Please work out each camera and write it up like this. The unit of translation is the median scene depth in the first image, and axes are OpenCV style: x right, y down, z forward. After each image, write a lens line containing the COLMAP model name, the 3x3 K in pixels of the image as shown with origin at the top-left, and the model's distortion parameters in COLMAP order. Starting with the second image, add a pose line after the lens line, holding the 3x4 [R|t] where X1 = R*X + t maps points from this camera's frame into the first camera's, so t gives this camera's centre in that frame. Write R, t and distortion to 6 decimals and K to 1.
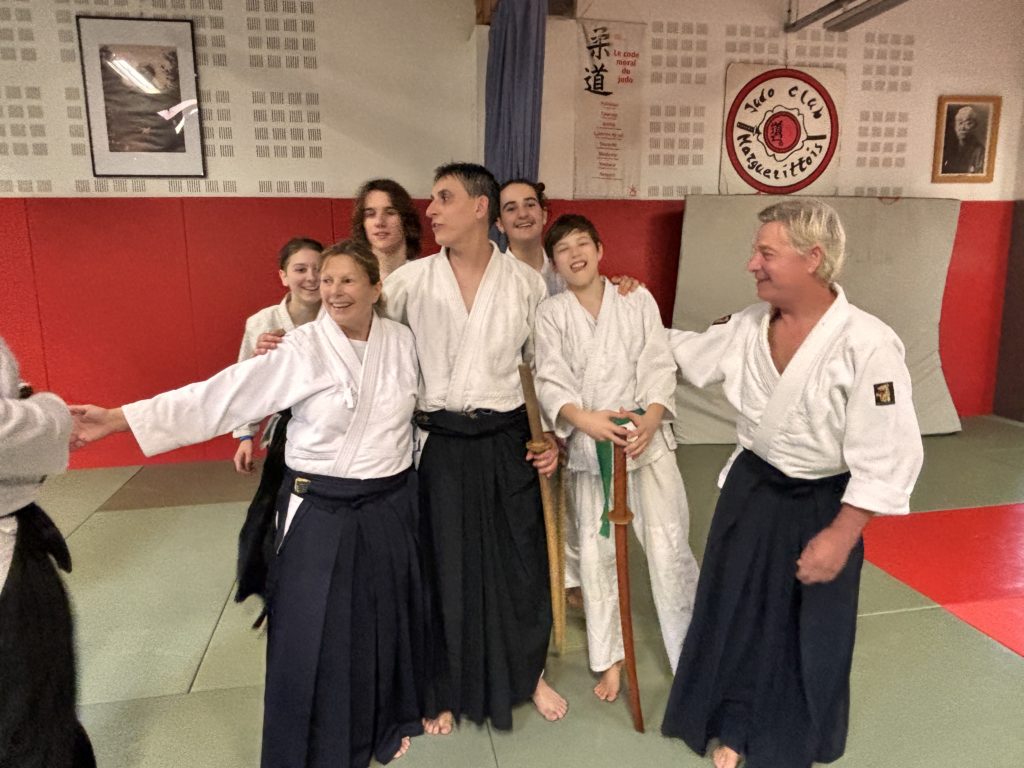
lens RADIAL K [[680.4, 0, 516.3], [0, 680.4, 387.6], [0, 0, 1]] dist [0.012611, -0.029475]
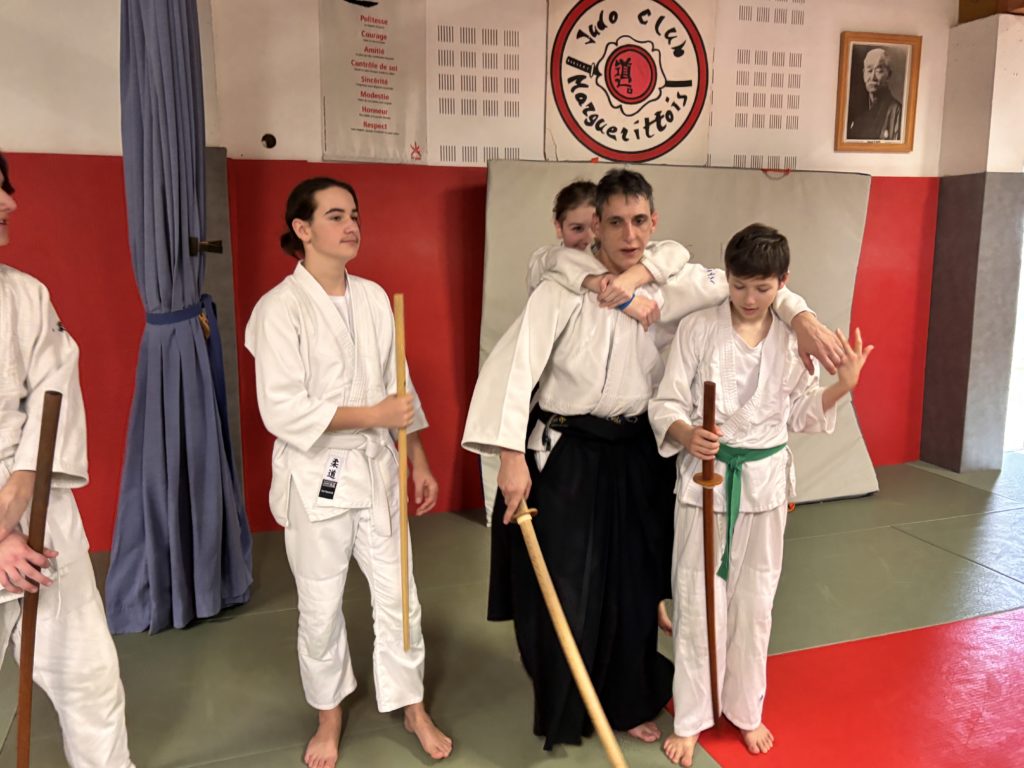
lens RADIAL K [[811.8, 0, 508.1], [0, 811.8, 373.4], [0, 0, 1]] dist [0.008113, -0.003738]
pose [[0.990010, -0.011920, 0.140492, 0.146340], [0.014586, 0.999732, -0.017961, -0.054897], [-0.140240, 0.019830, 0.989919, 0.199508]]
